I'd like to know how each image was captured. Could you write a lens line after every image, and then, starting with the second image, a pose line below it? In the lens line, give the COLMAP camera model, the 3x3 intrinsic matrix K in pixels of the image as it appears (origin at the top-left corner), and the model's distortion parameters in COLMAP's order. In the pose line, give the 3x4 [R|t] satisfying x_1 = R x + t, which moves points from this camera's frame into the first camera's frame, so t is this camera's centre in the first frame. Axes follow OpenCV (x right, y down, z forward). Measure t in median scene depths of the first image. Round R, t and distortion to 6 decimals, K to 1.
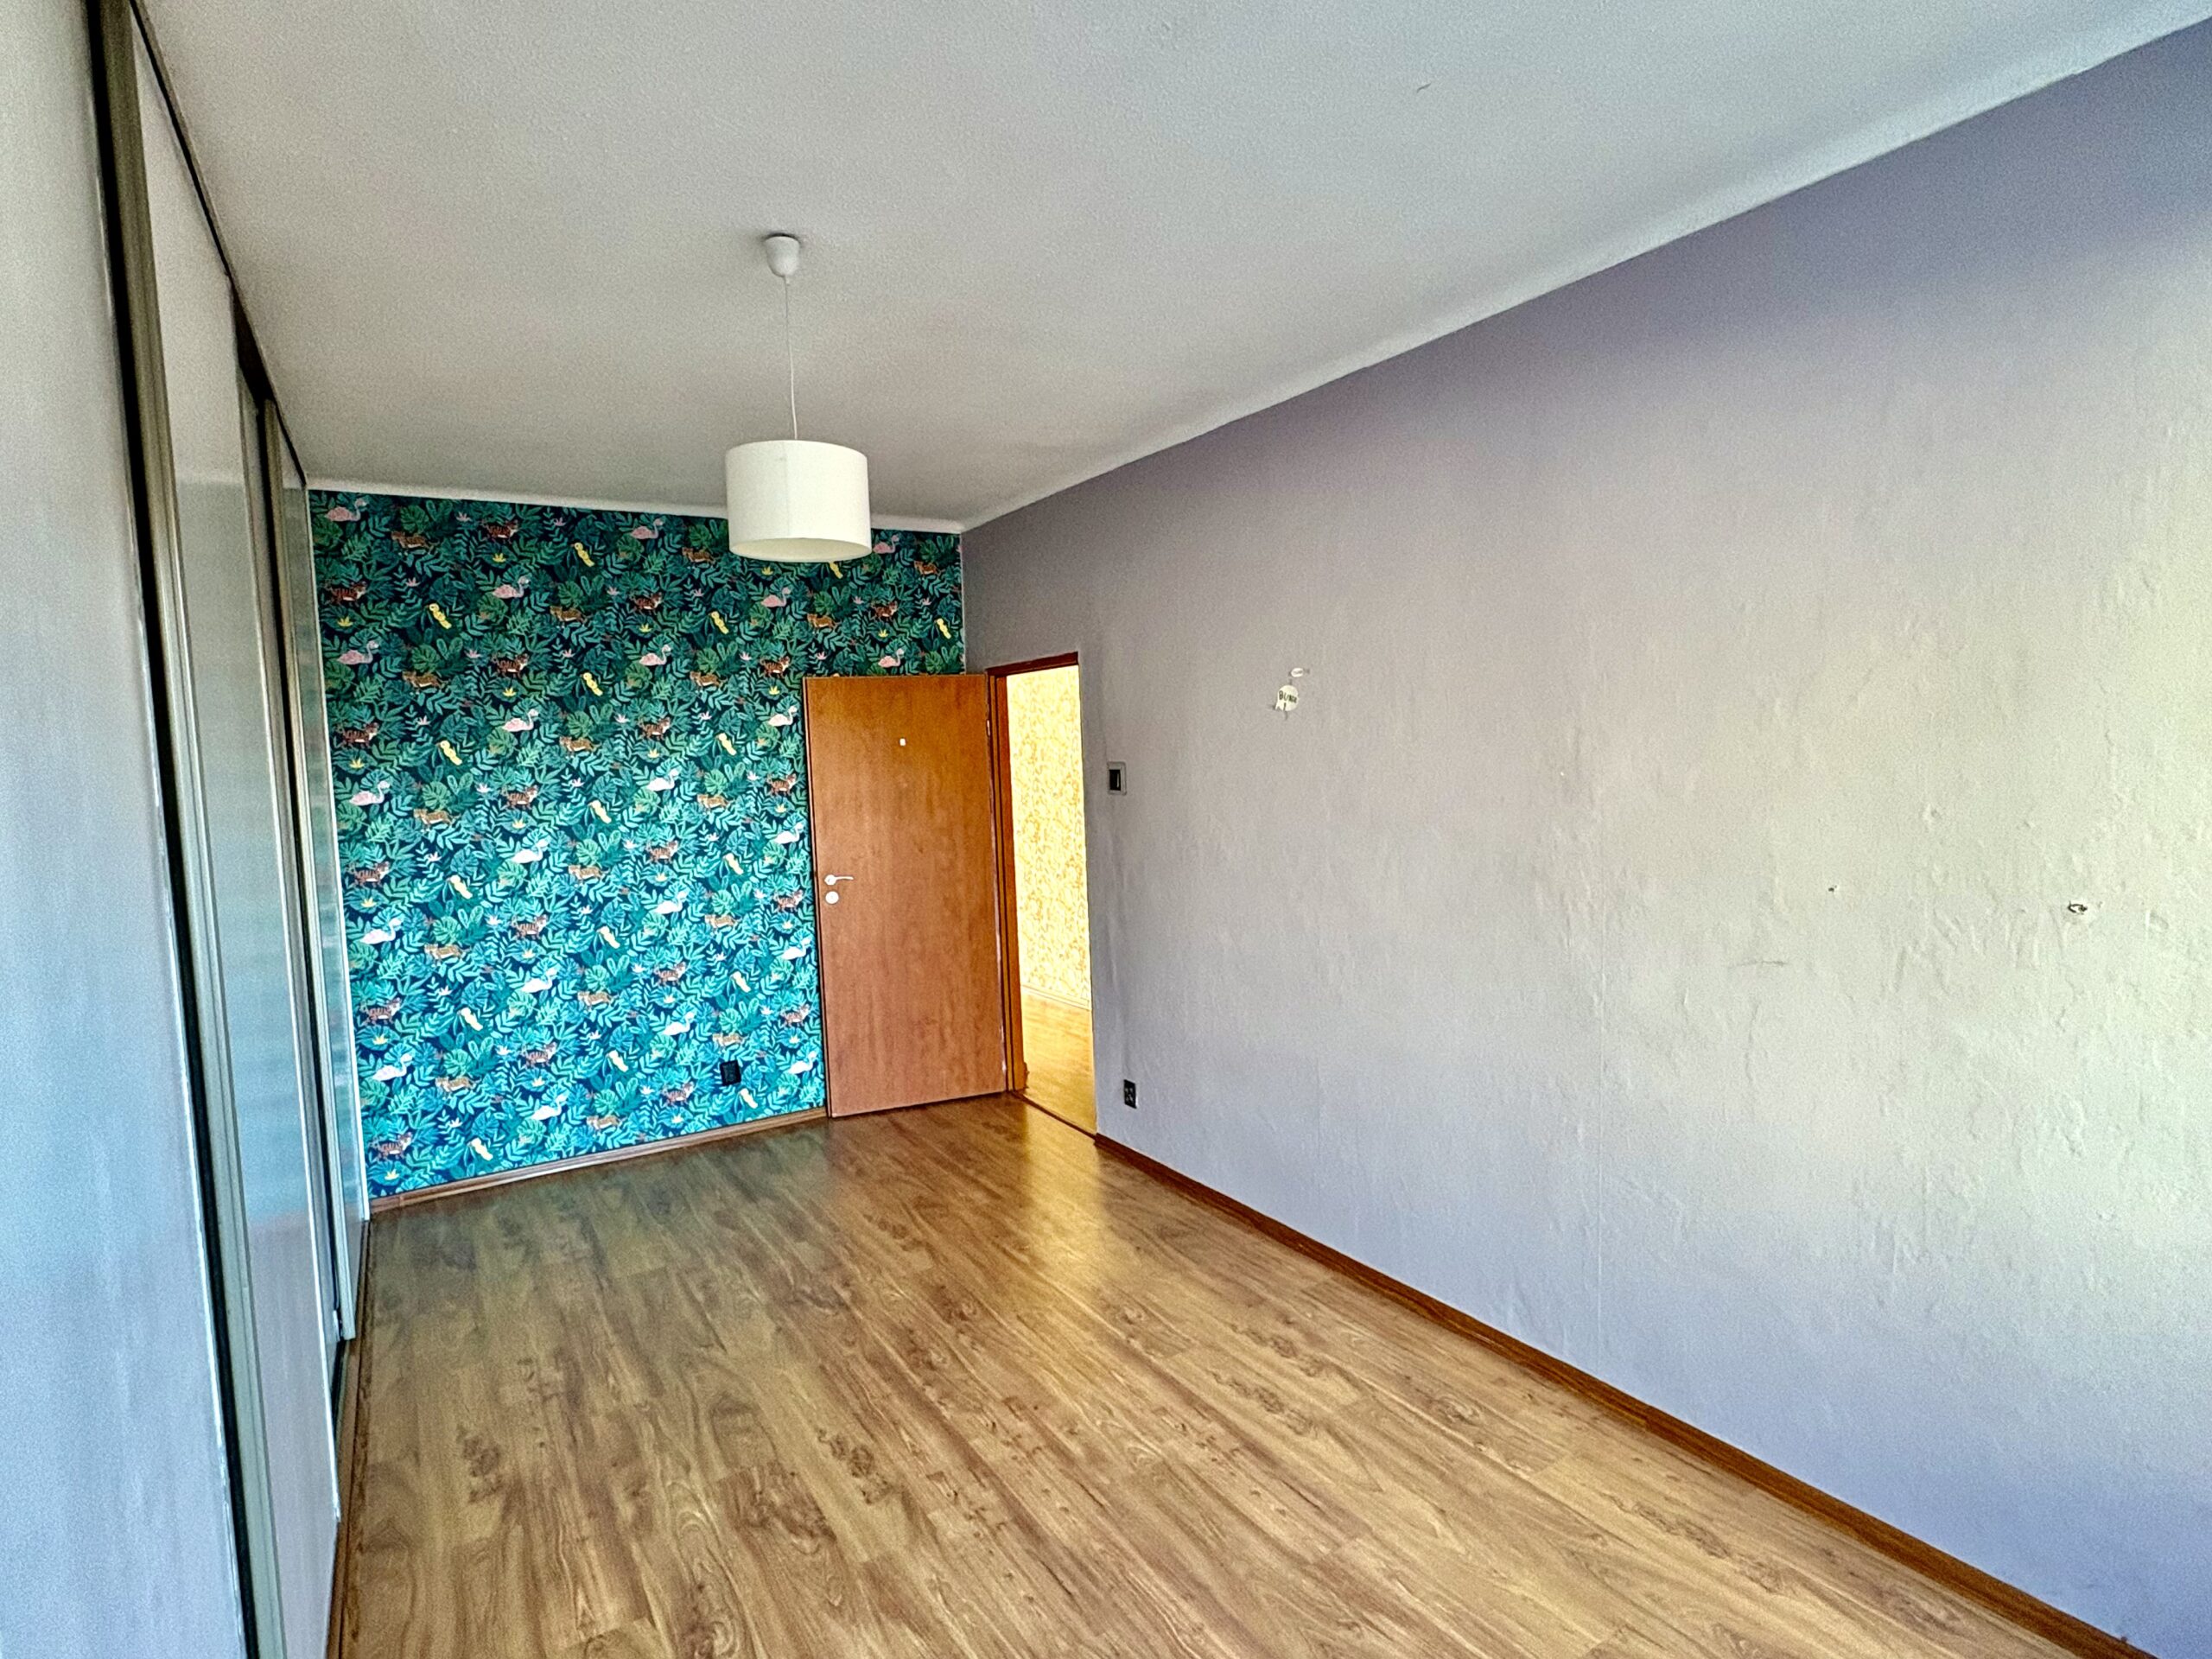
lens RADIAL K [[1166.1, 0, 1104.8], [0, 1166.1, 832.3], [0, 0, 1]] dist [0.002183, 0.000439]
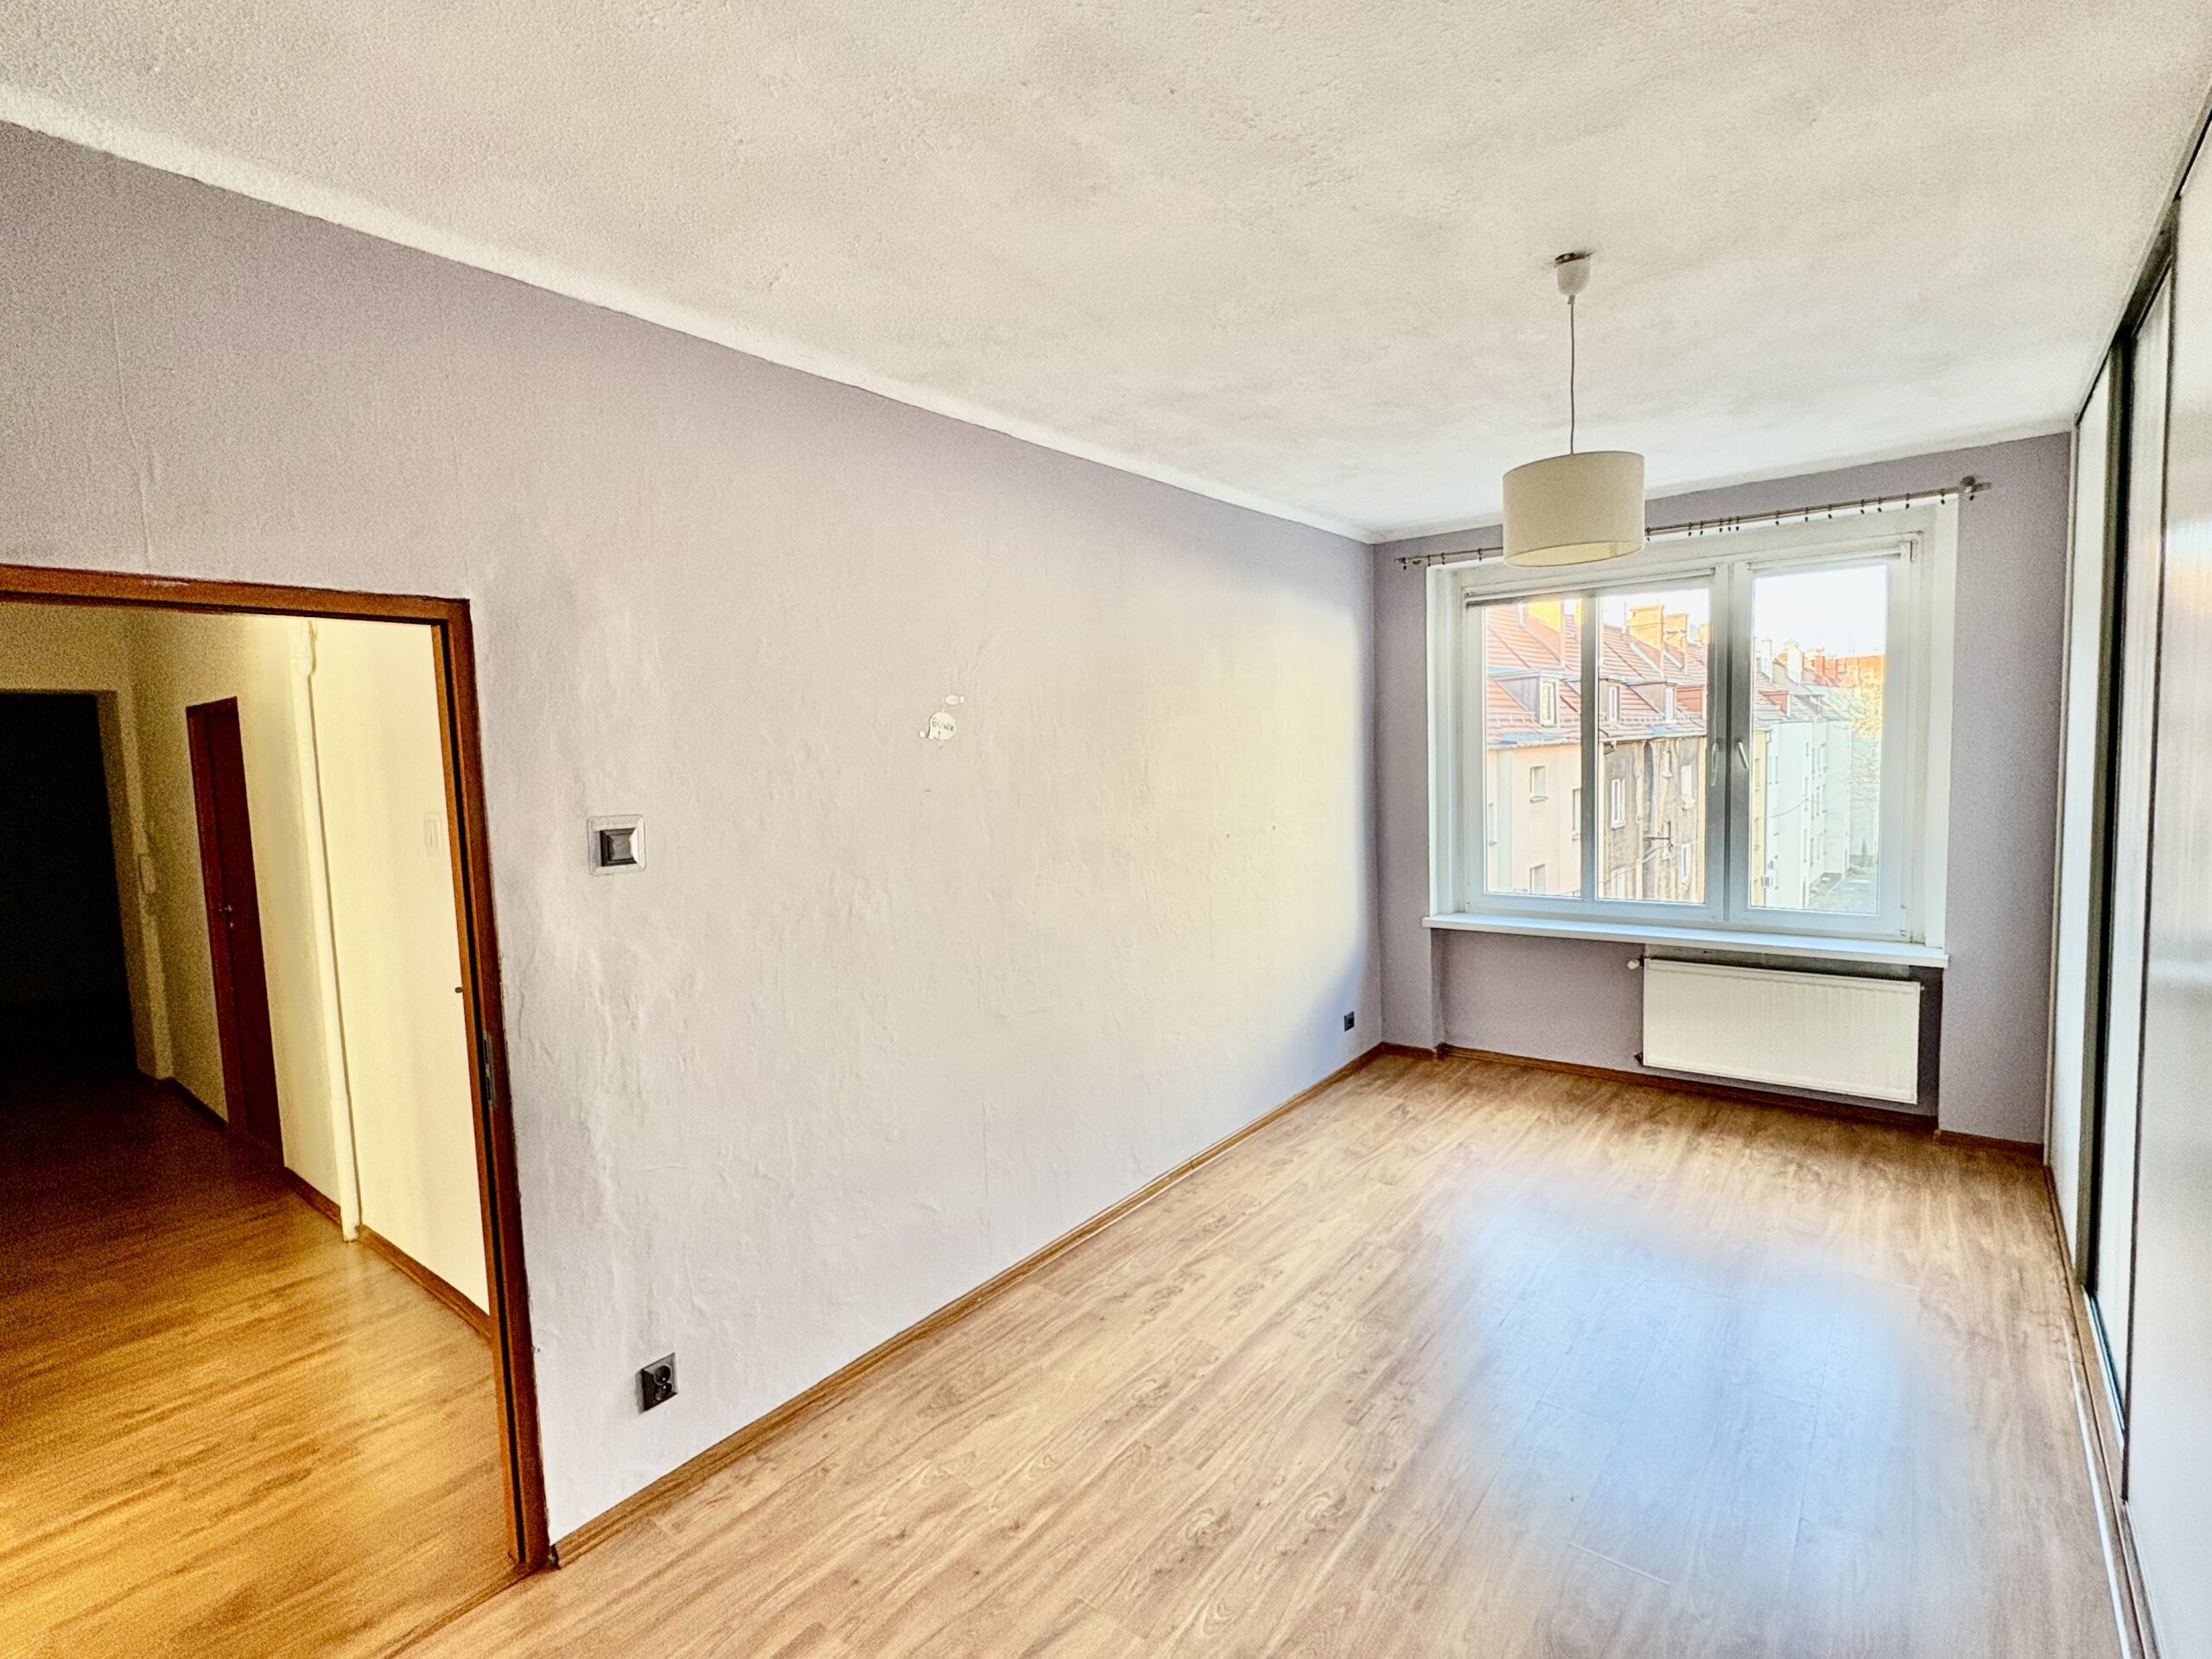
lens RADIAL K [[1046.2, 0, 1102.9], [0, 1046.2, 831.0], [0, 0, 1]] dist [0.000178, -0.000070]
pose [[-0.340247, -0.023031, 0.940054, -0.826556], [0.119656, 0.990513, 0.067576, -0.088538], [-0.932692, 0.135475, -0.334263, 1.424417]]
